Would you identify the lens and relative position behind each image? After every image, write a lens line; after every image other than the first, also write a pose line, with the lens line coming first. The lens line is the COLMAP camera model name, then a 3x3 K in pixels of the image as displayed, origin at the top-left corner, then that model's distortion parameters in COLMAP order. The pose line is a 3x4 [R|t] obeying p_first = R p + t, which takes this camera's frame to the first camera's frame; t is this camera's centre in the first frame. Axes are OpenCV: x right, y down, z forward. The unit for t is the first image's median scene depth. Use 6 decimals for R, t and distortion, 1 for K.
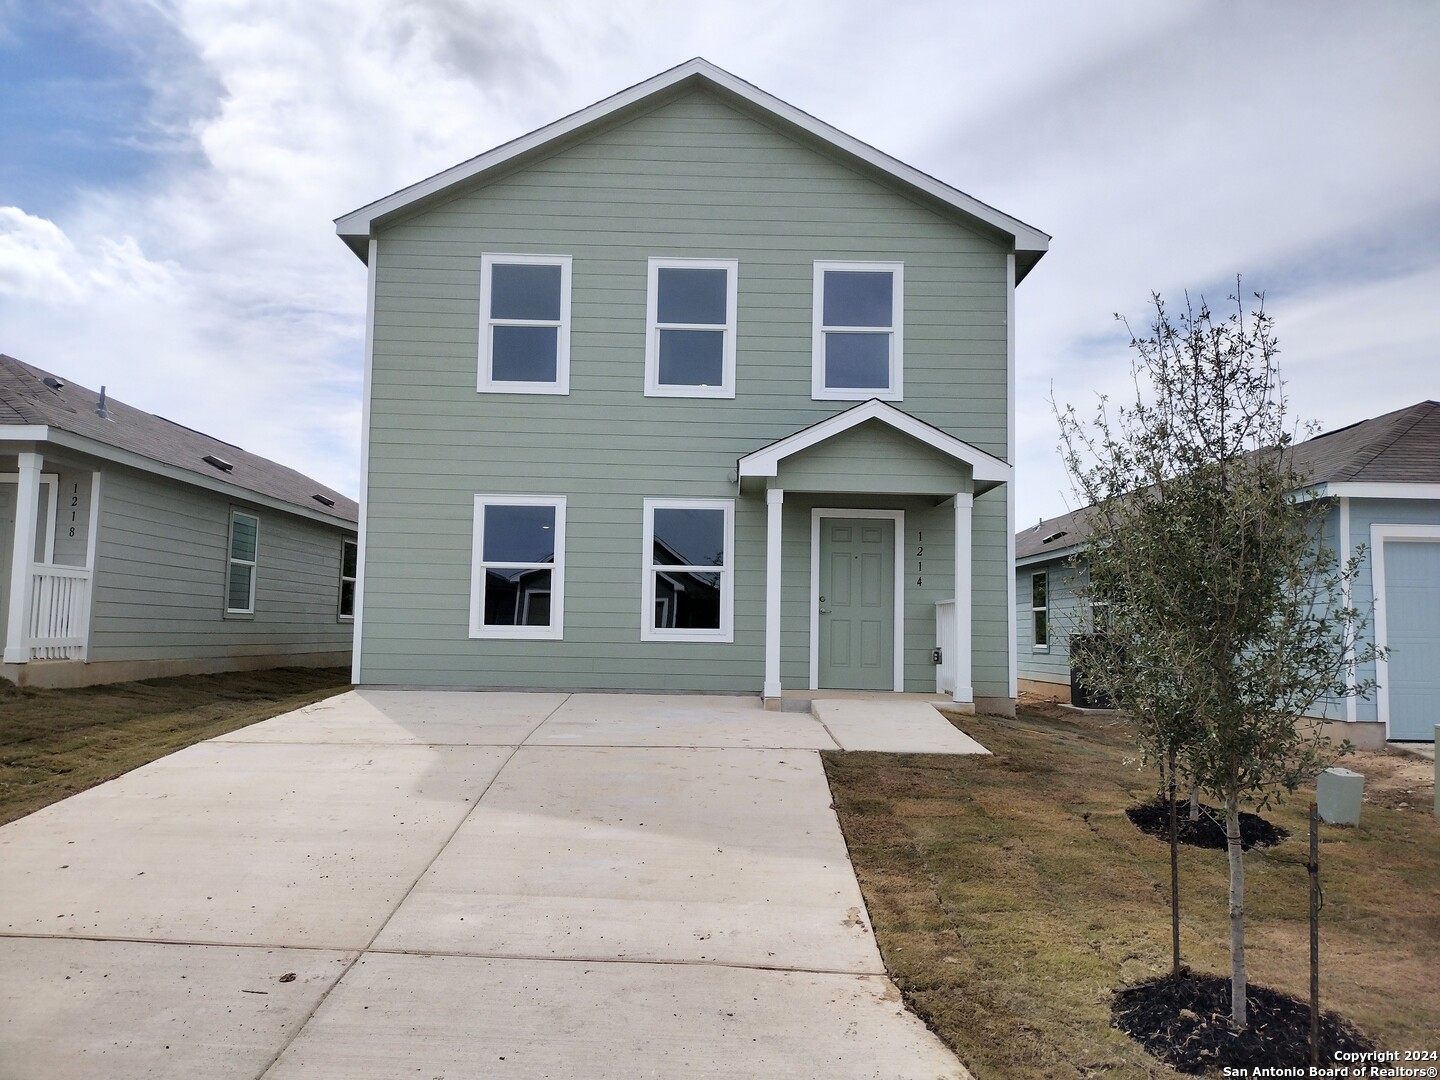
lens RADIAL K [[1069.4, 0, 724.4], [0, 1069.4, 548.0], [0, 0, 1]] dist [0.070646, -0.081998]
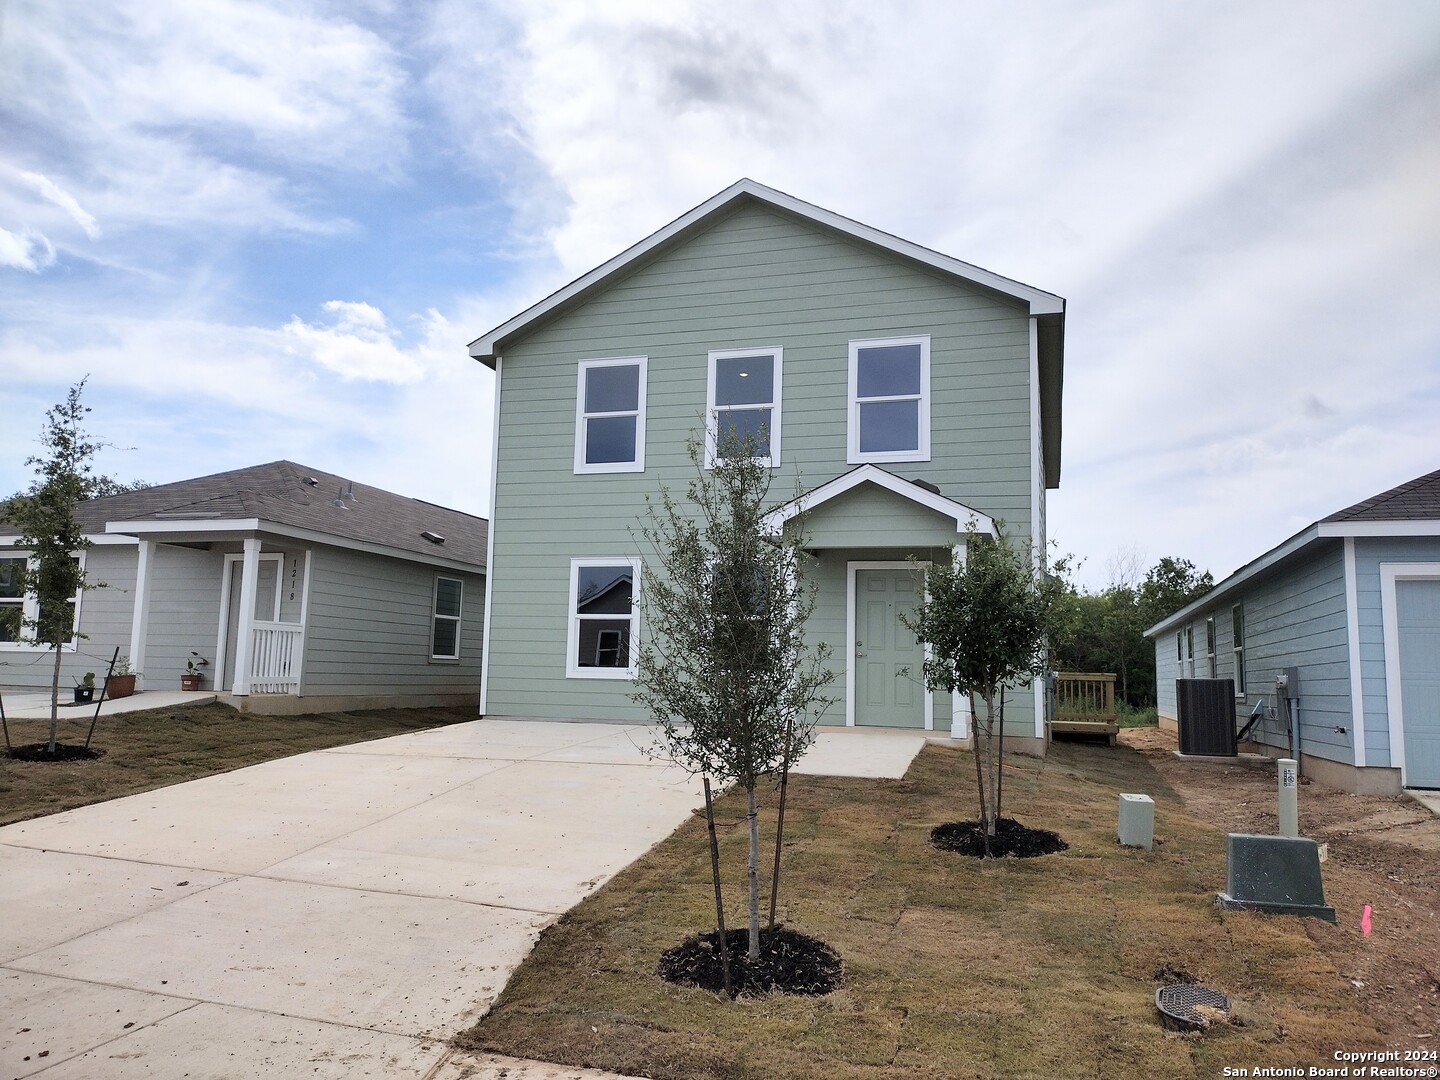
lens RADIAL K [[1069.4, 0, 724.4], [0, 1069.4, 548.0], [0, 0, 1]] dist [0.070646, -0.081998]
pose [[0.953448, -0.032889, -0.299757, 0.288194], [0.018476, 0.998538, -0.050792, 0.002696], [0.300990, 0.042889, 0.952662, -0.095143]]
